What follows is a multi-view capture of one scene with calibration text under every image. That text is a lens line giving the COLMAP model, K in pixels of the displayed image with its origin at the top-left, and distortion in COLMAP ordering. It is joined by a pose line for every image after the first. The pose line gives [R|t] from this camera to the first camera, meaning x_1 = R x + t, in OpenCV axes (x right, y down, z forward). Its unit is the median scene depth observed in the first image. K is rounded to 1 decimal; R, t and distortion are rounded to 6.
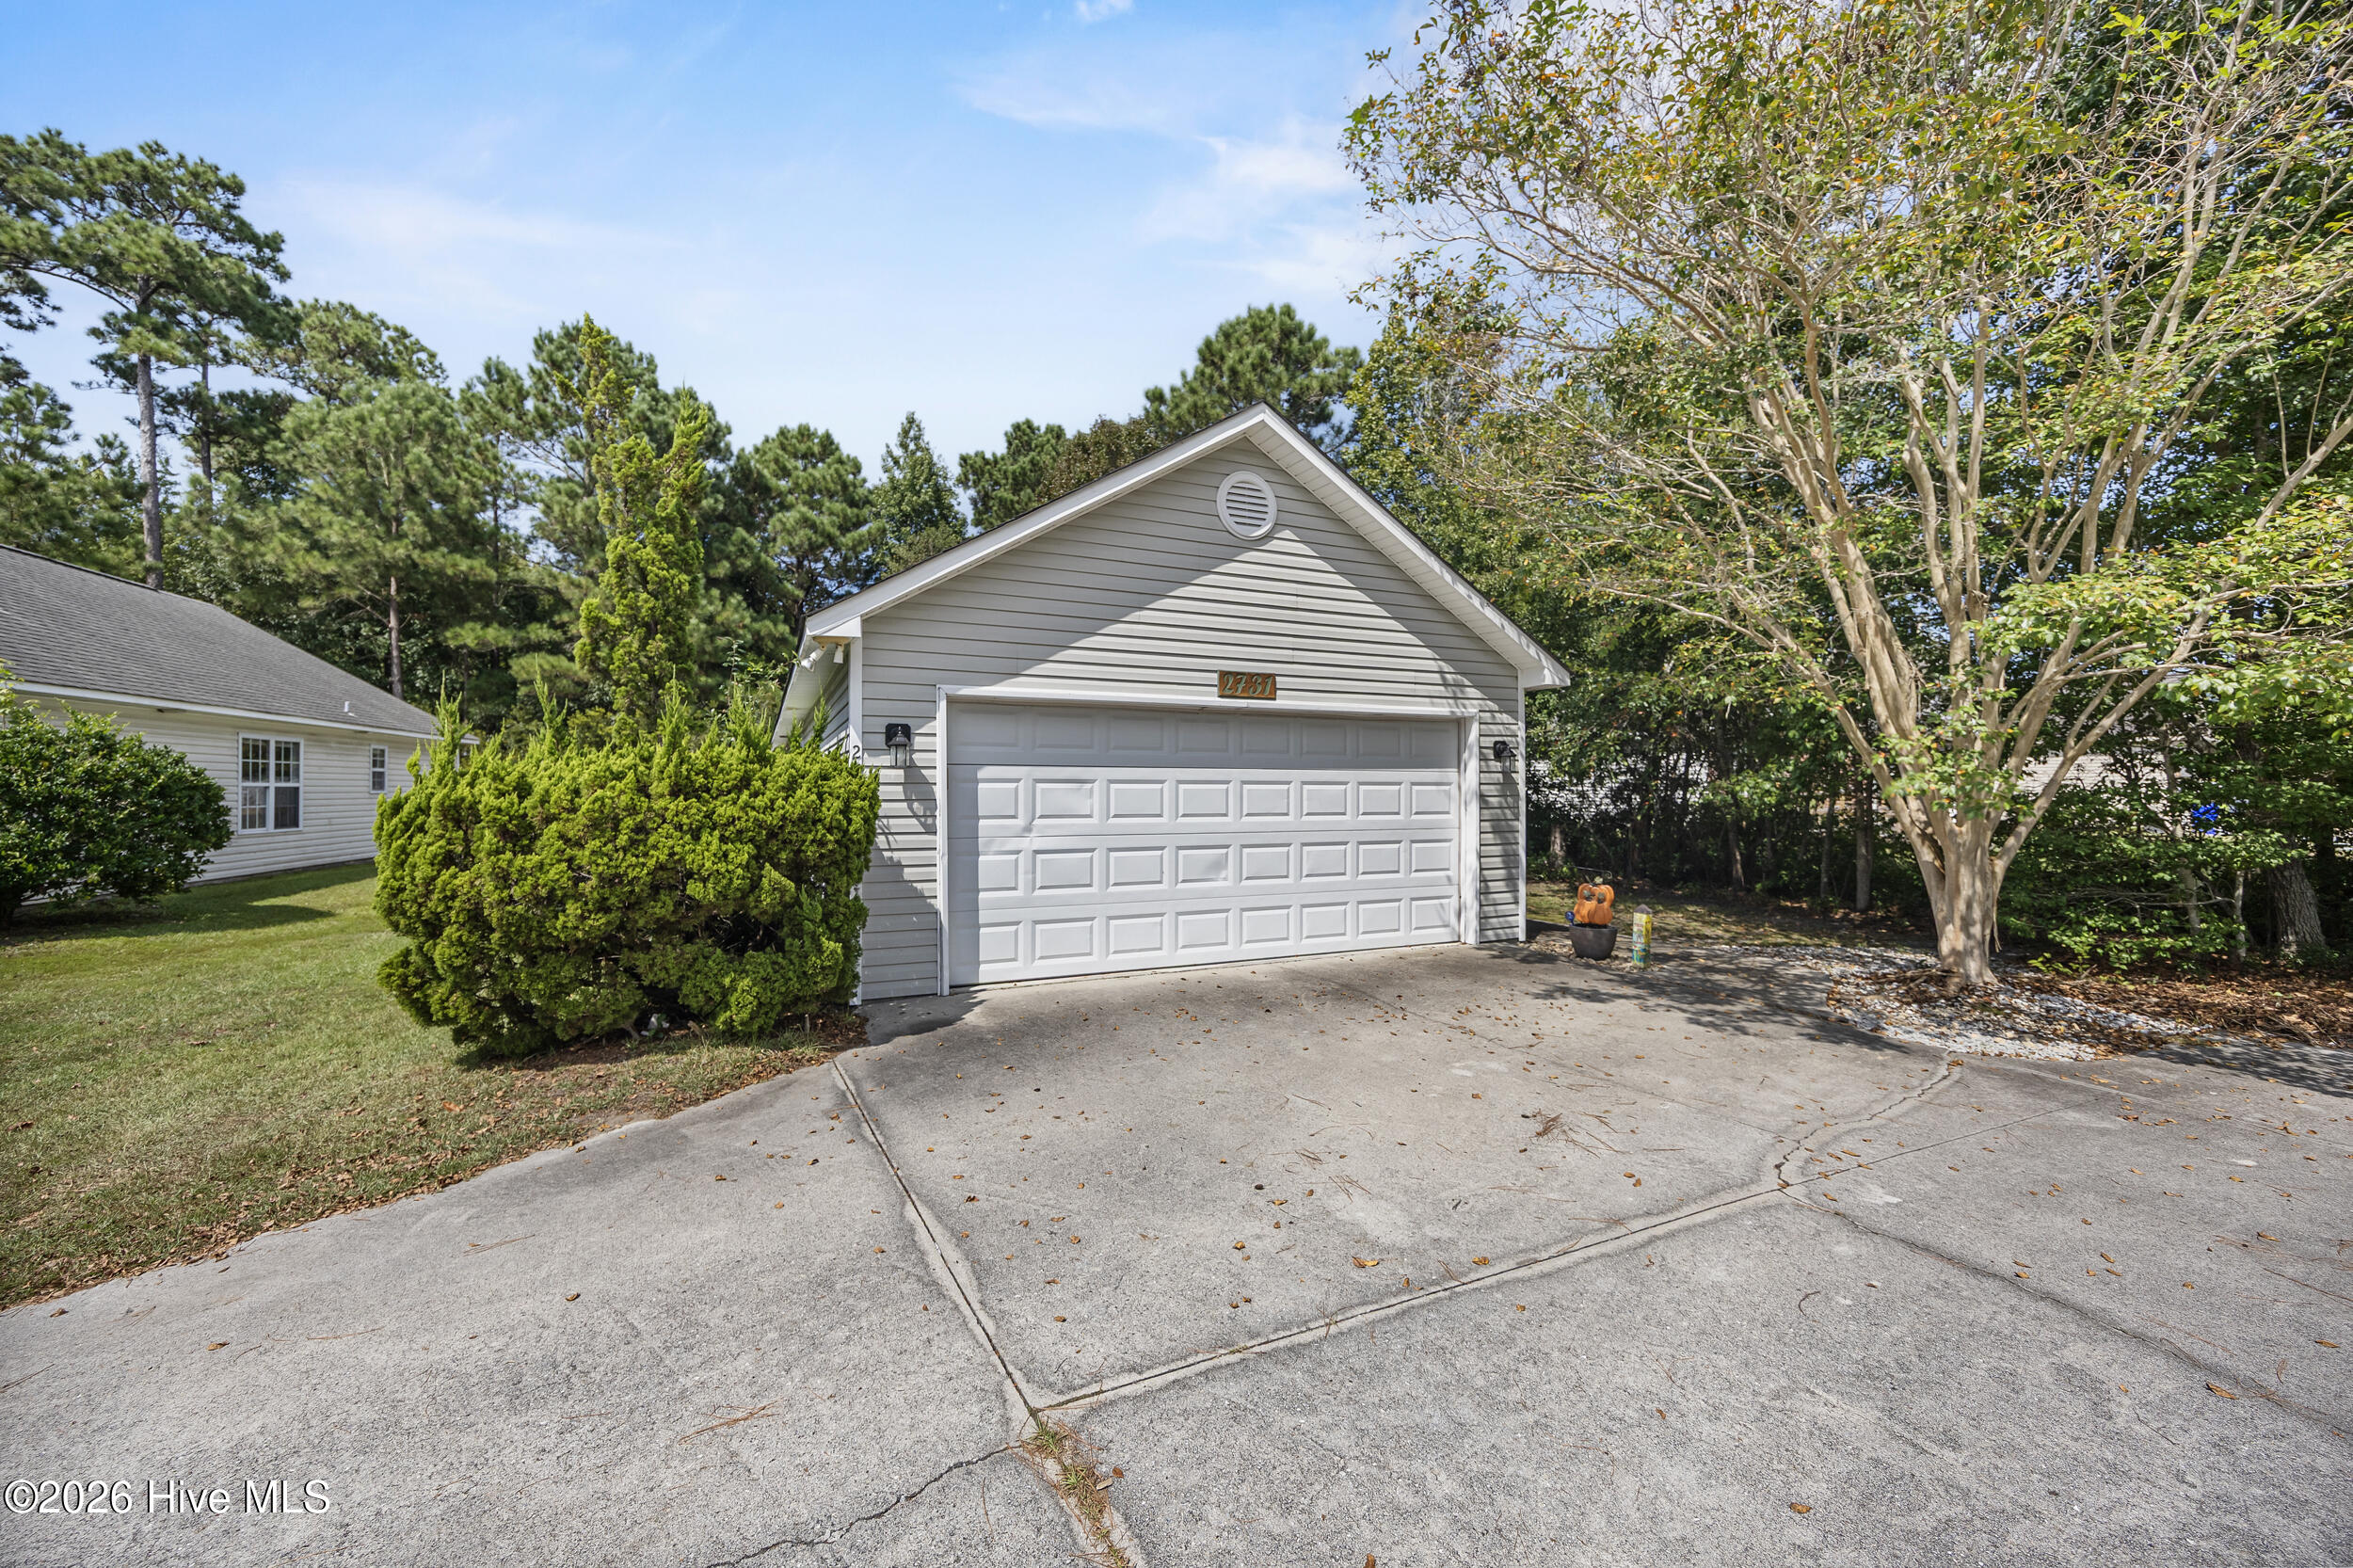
lens RADIAL K [[912.7, 0, 1169.9], [0, 912.7, 792.0], [0, 0, 1]] dist [-0.002996, 0.000013]
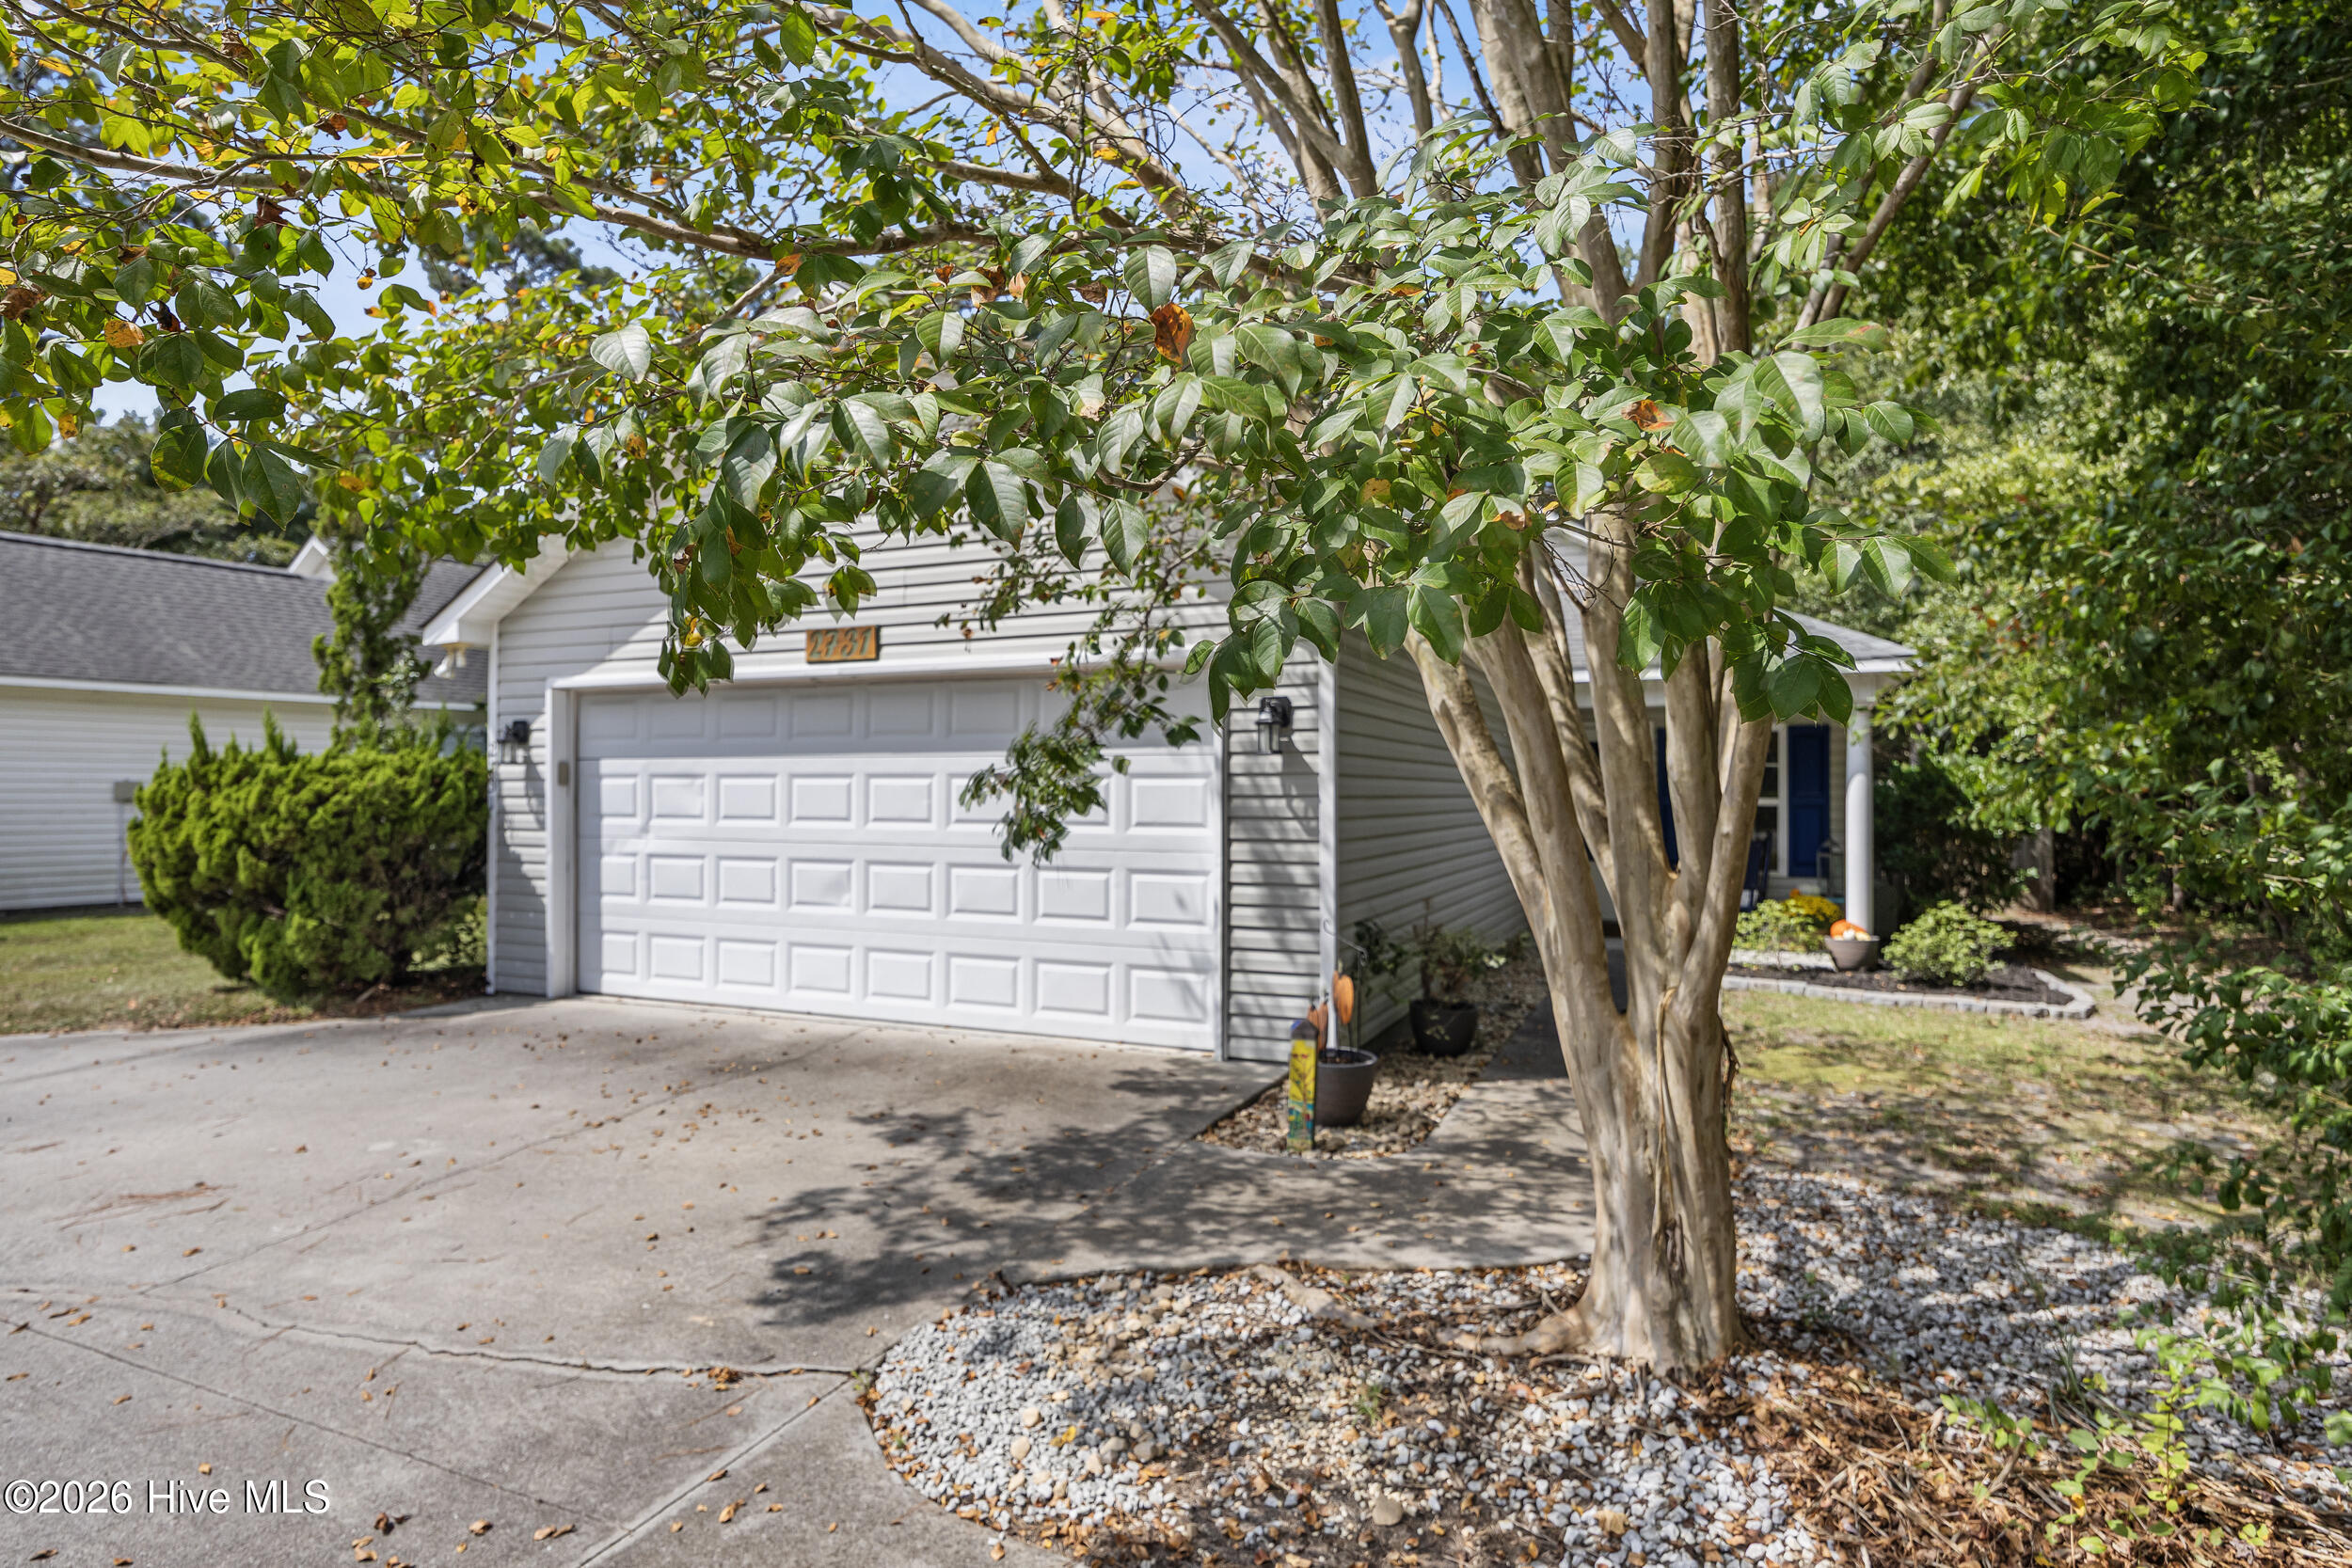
lens RADIAL K [[1299.0, 0, 1167.1], [0, 1299.0, 786.8], [0, 0, 1]] dist [0.000915, 0.001556]
pose [[0.649206, 0.001719, -0.760611, 1.142921], [-0.000315, 0.999998, 0.001991, -0.003863], [0.760613, -0.001053, 0.649205, 0.557012]]
